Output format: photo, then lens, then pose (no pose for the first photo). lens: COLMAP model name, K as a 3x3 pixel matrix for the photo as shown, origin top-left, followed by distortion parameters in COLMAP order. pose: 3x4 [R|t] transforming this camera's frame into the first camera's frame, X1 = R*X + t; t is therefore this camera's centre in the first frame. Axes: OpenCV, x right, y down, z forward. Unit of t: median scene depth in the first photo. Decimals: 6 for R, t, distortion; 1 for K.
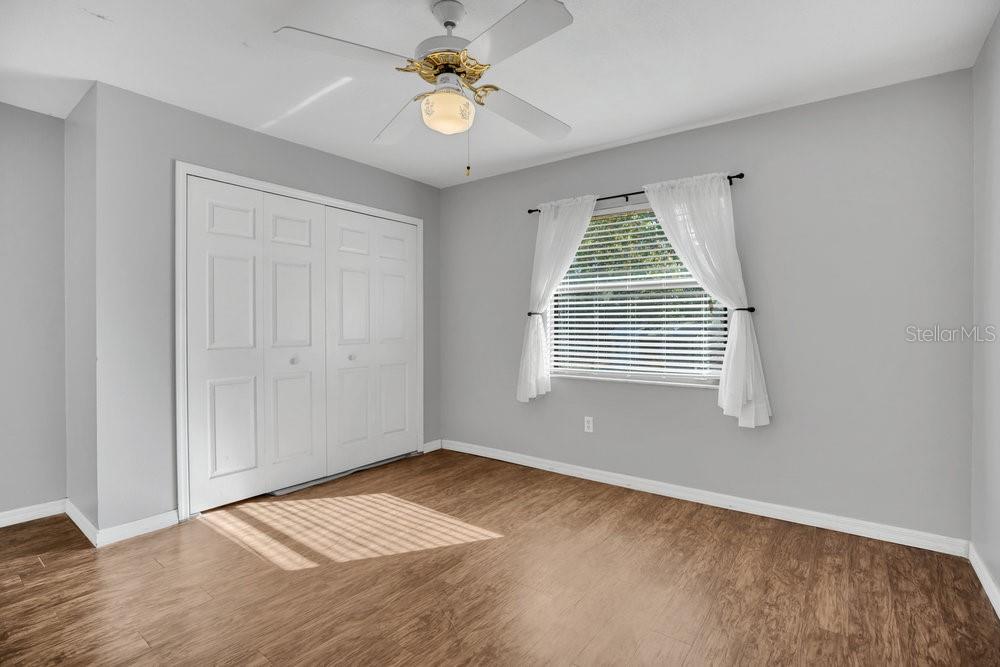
lens RADIAL K [[465.6, 0, 511.2], [0, 465.6, 331.0], [0, 0, 1]] dist [-0.020515, -0.000082]
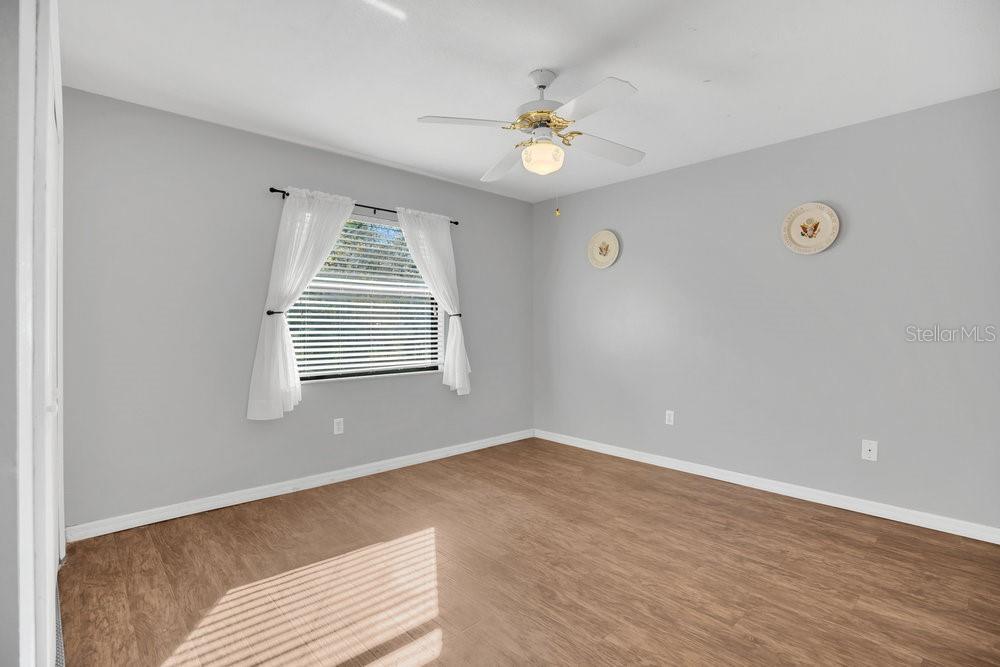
lens RADIAL K [[476.3, 0, 499.4], [0, 476.3, 323.3], [0, 0, 1]] dist [-0.030170, 0.000116]
pose [[0.196658, 0.003350, 0.980467, -0.869113], [0.013210, 0.999894, -0.006066, -0.008565], [-0.980383, 0.014145, 0.196593, 0.531959]]
